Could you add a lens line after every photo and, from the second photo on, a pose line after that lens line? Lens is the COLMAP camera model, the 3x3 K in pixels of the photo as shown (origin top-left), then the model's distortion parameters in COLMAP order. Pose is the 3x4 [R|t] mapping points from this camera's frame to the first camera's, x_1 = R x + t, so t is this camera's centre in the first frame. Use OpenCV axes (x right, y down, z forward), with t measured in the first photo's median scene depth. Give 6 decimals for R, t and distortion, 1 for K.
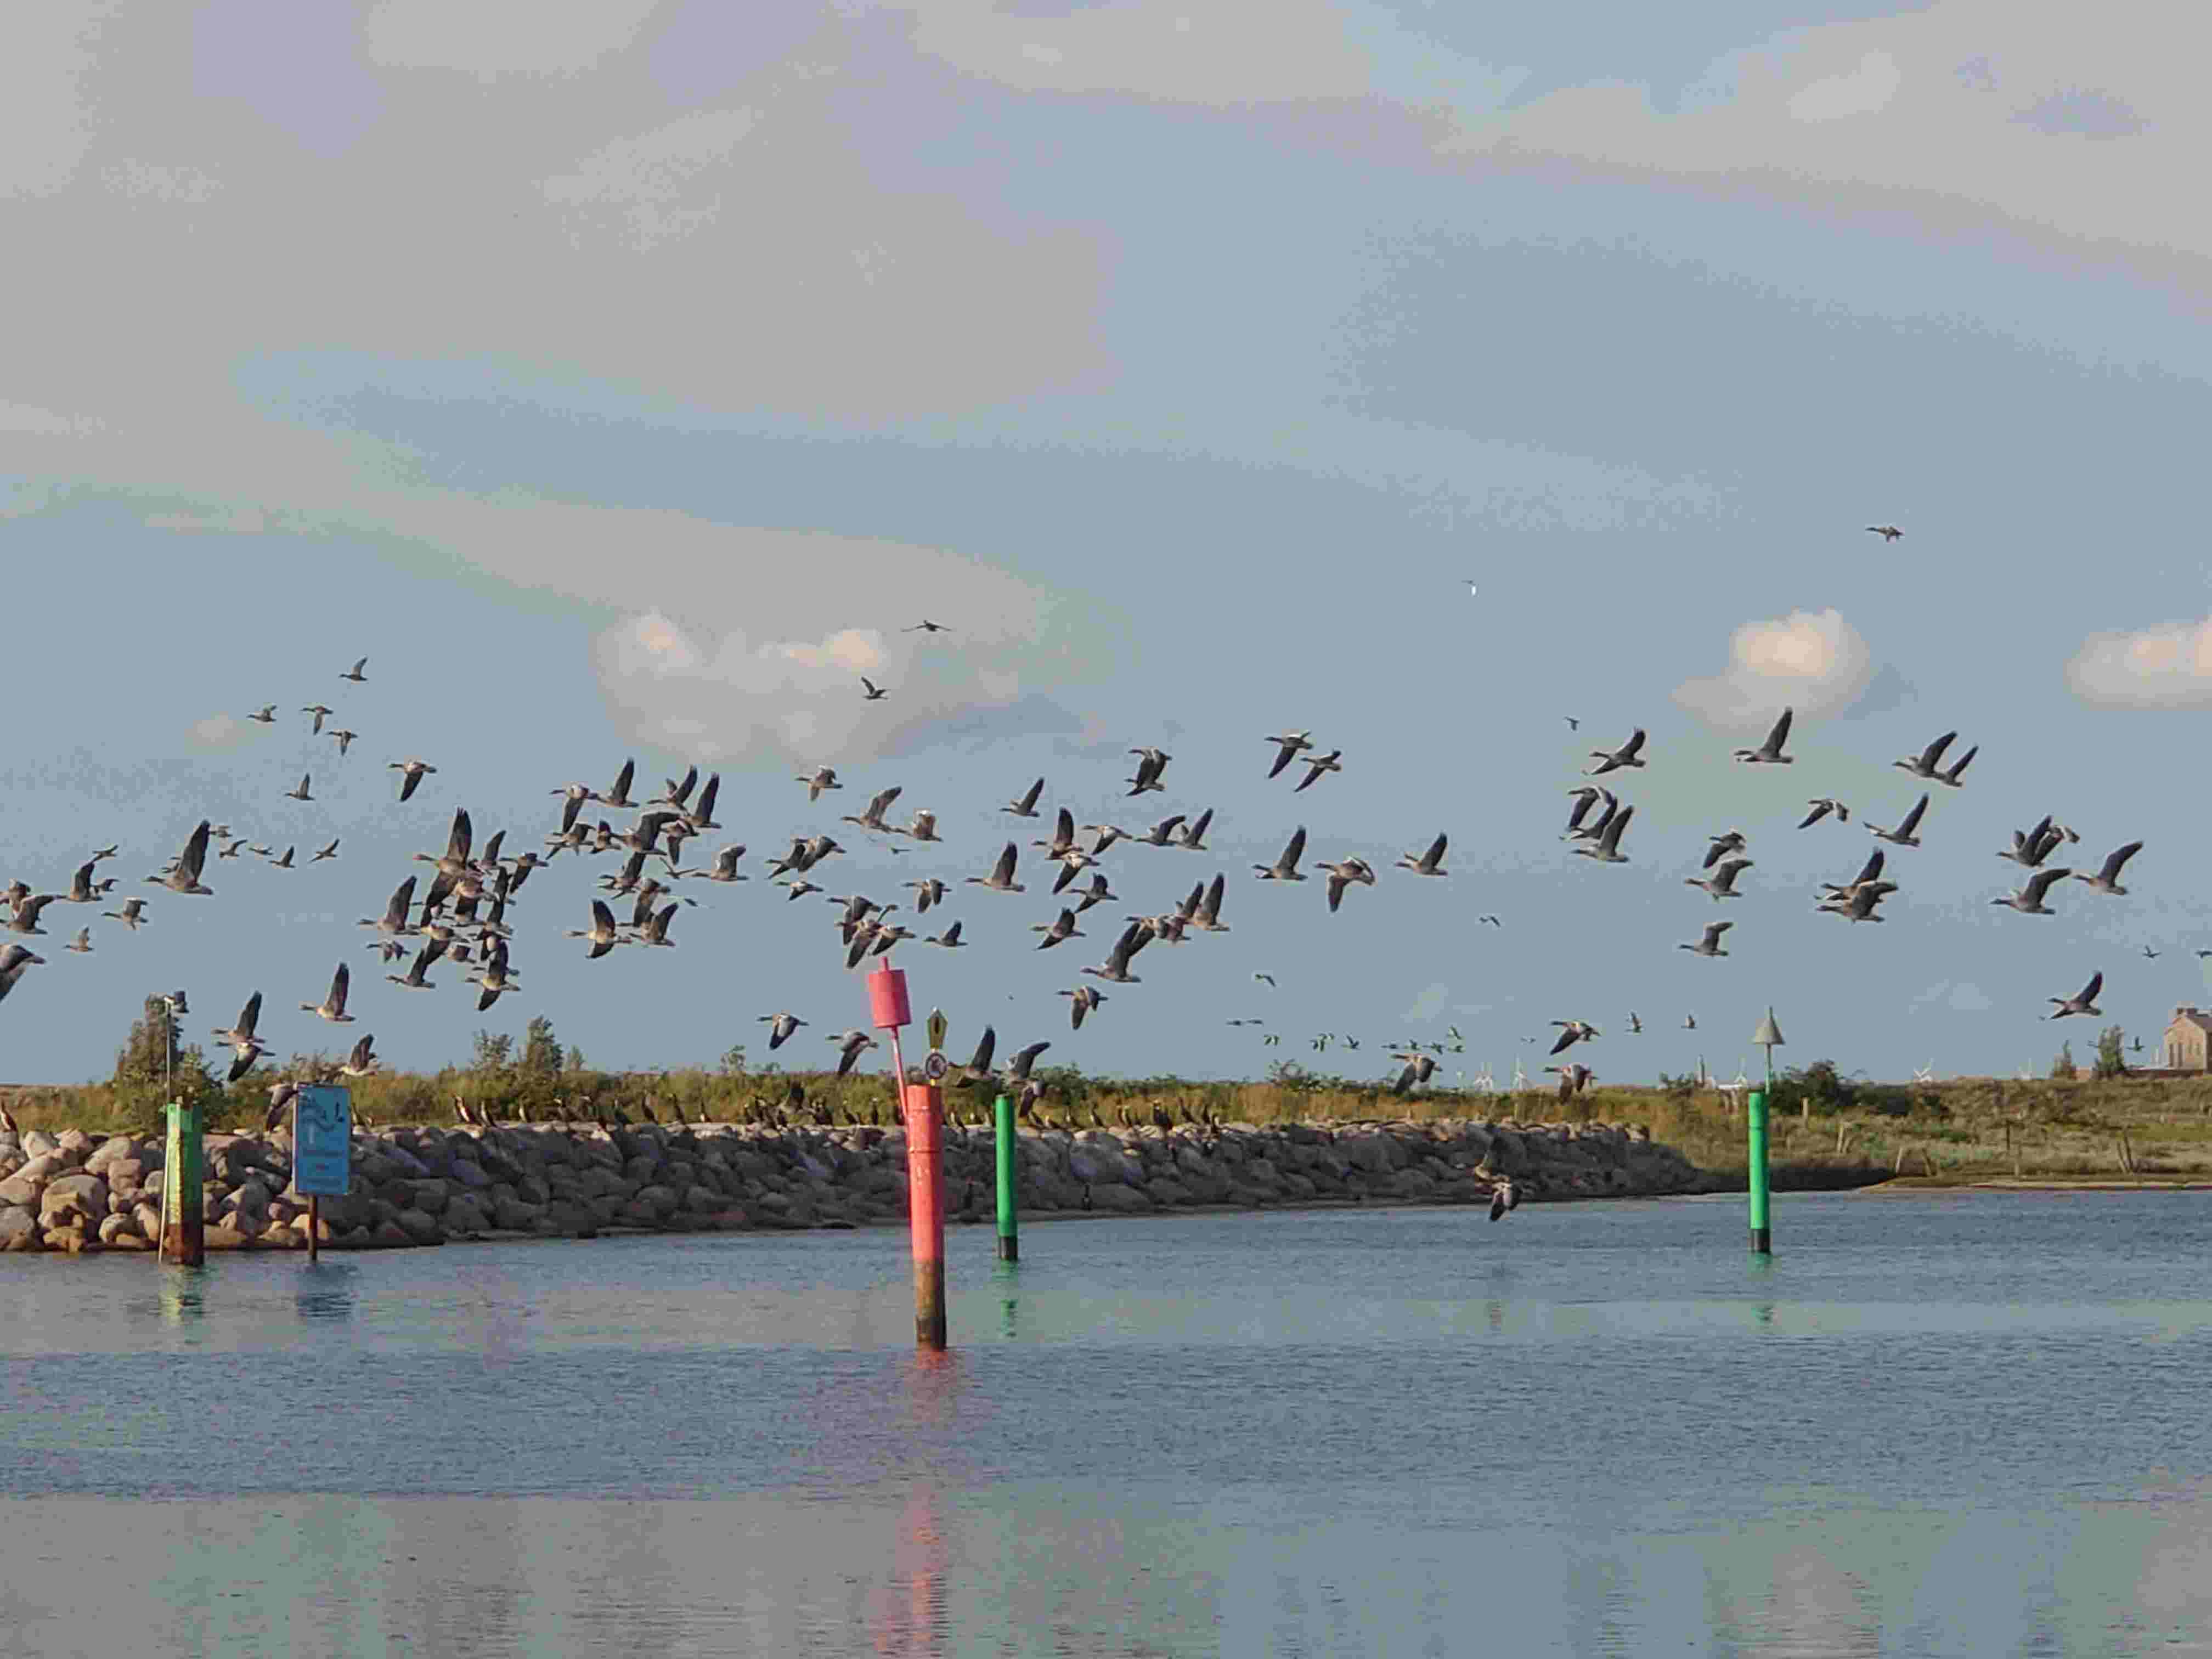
lens RADIAL K [[1640.2, 0, 1106.1], [0, 1640.2, 848.5], [0, 0, 1]] dist [-0.003676, 0.008140]
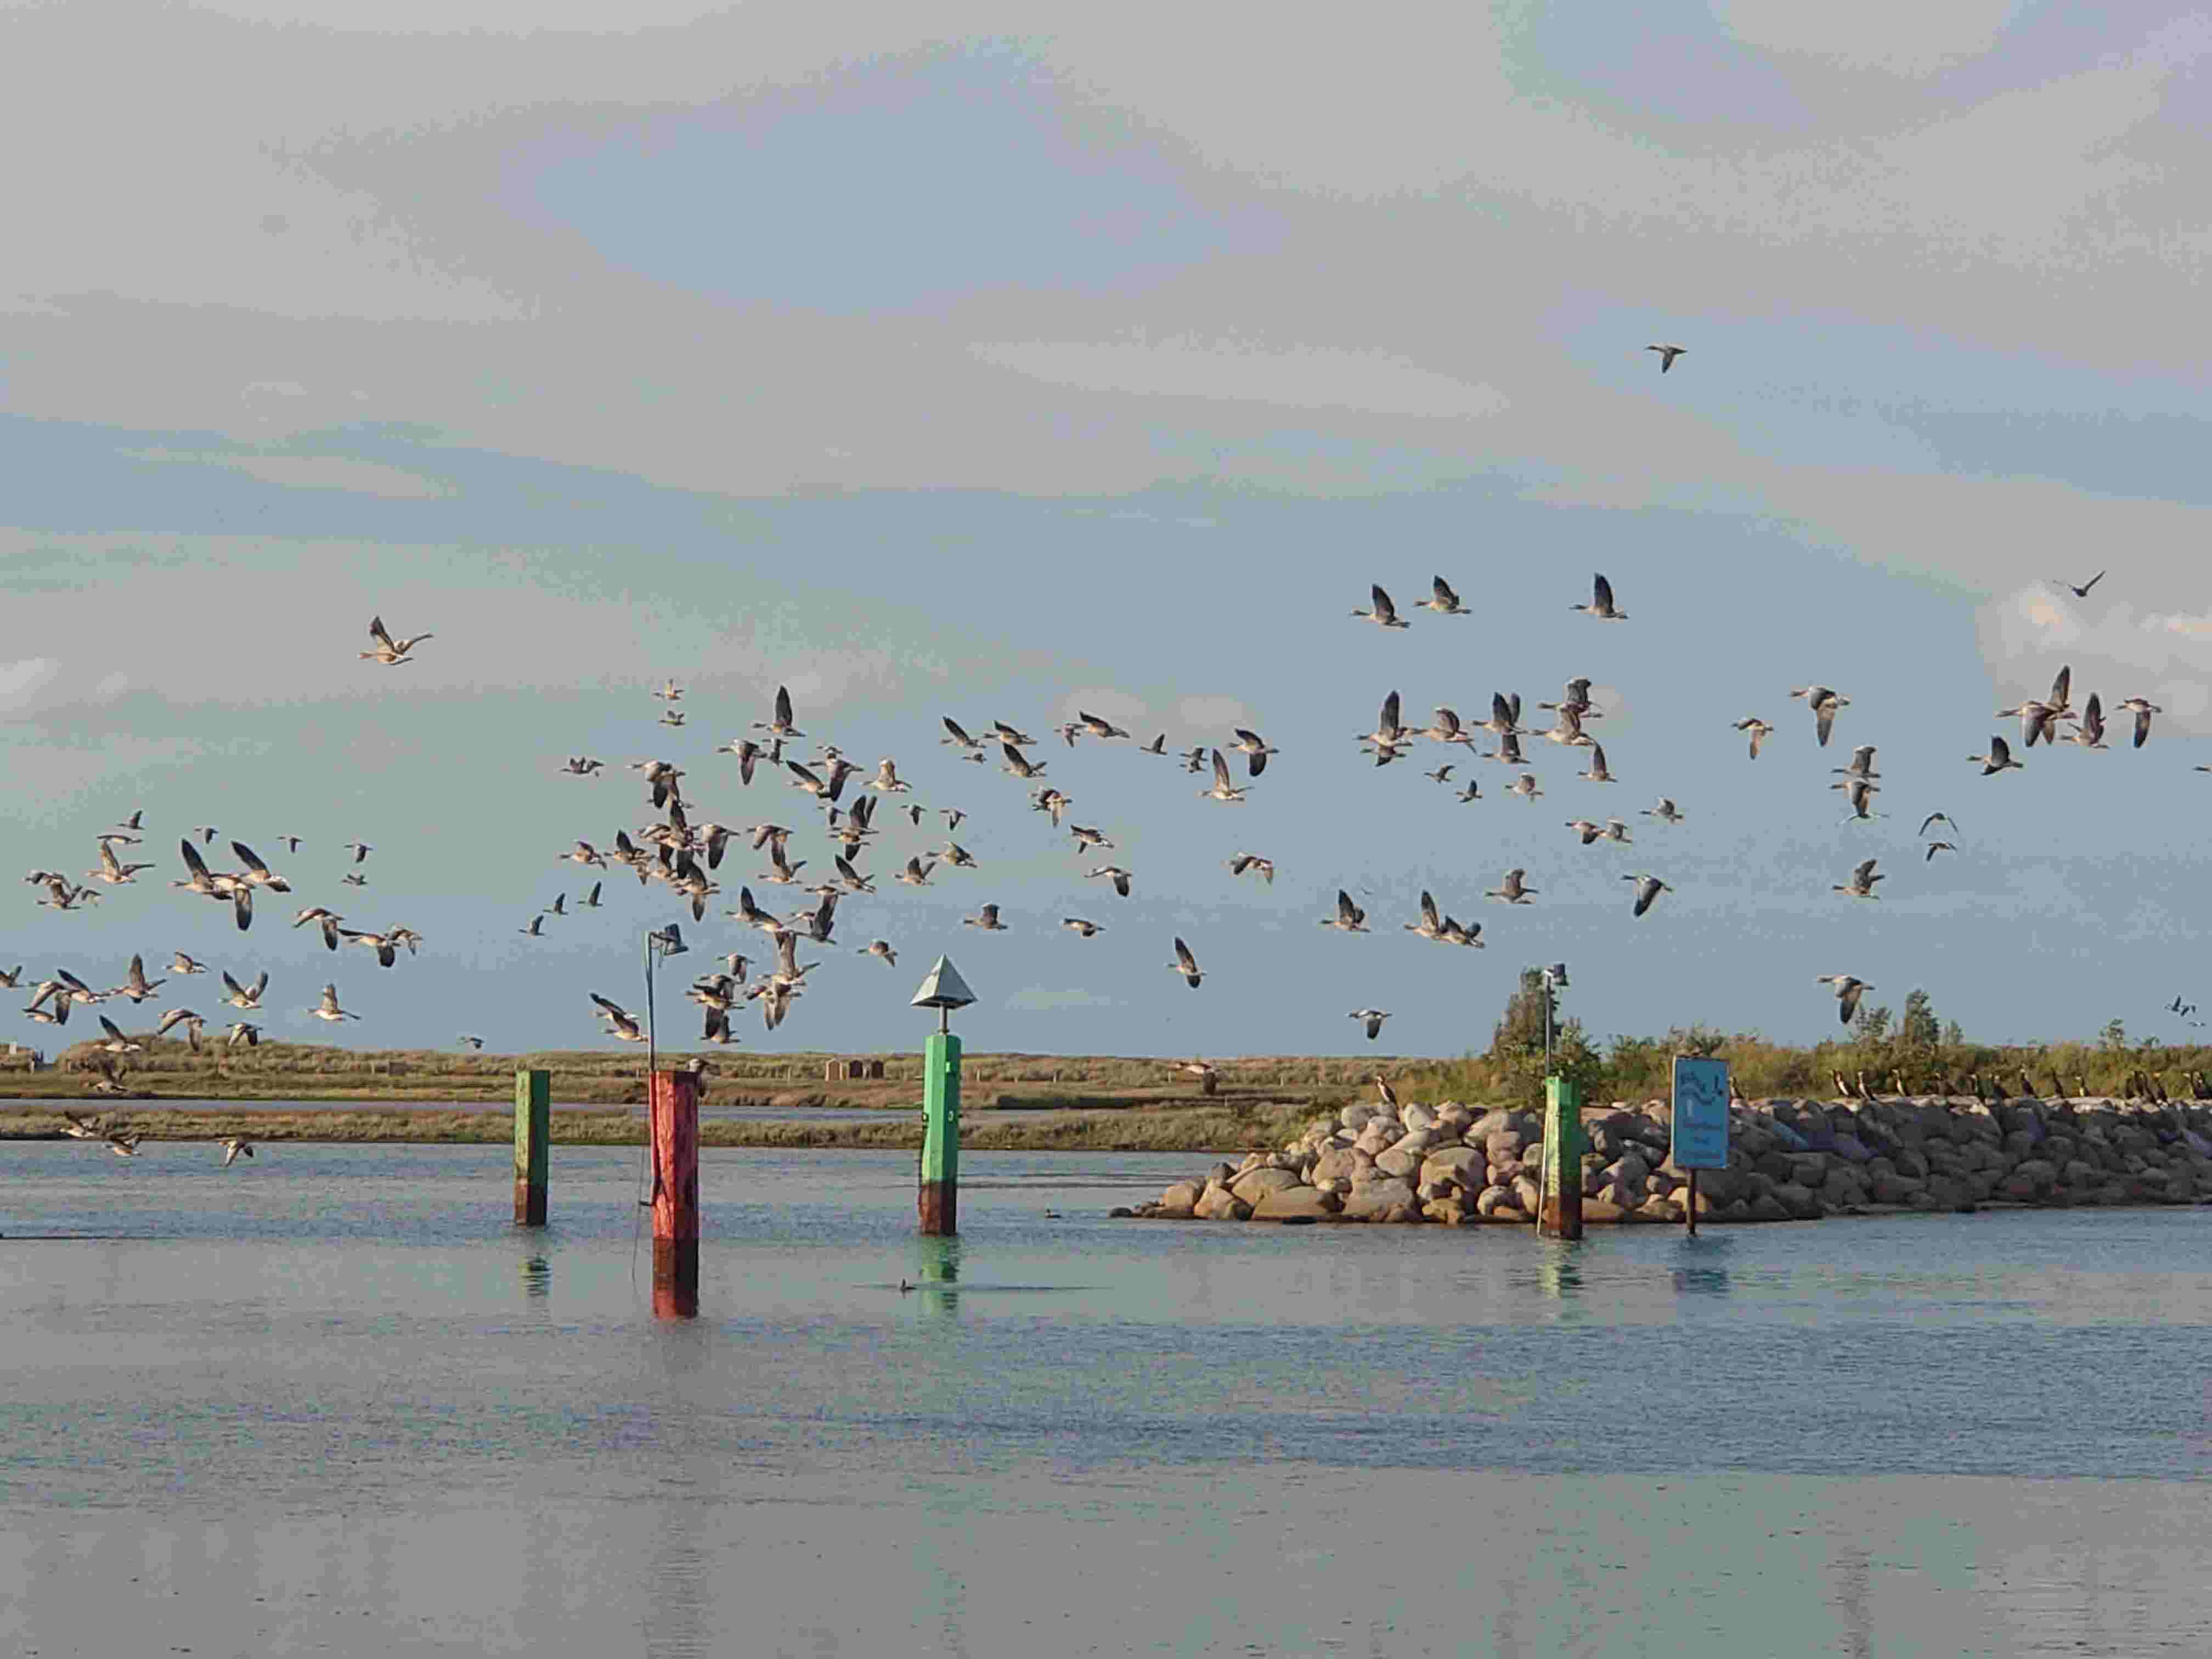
lens RADIAL K [[1640.2, 0, 1106.3], [0, 1640.2, 810.6], [0, 0, 1]] dist [-0.003676, 0.008140]
pose [[0.999799, -0.000632, -0.020033, -0.819735], [0.000467, 0.999966, -0.008248, 0.001349], [0.020037, 0.008237, 0.999765, -0.008593]]
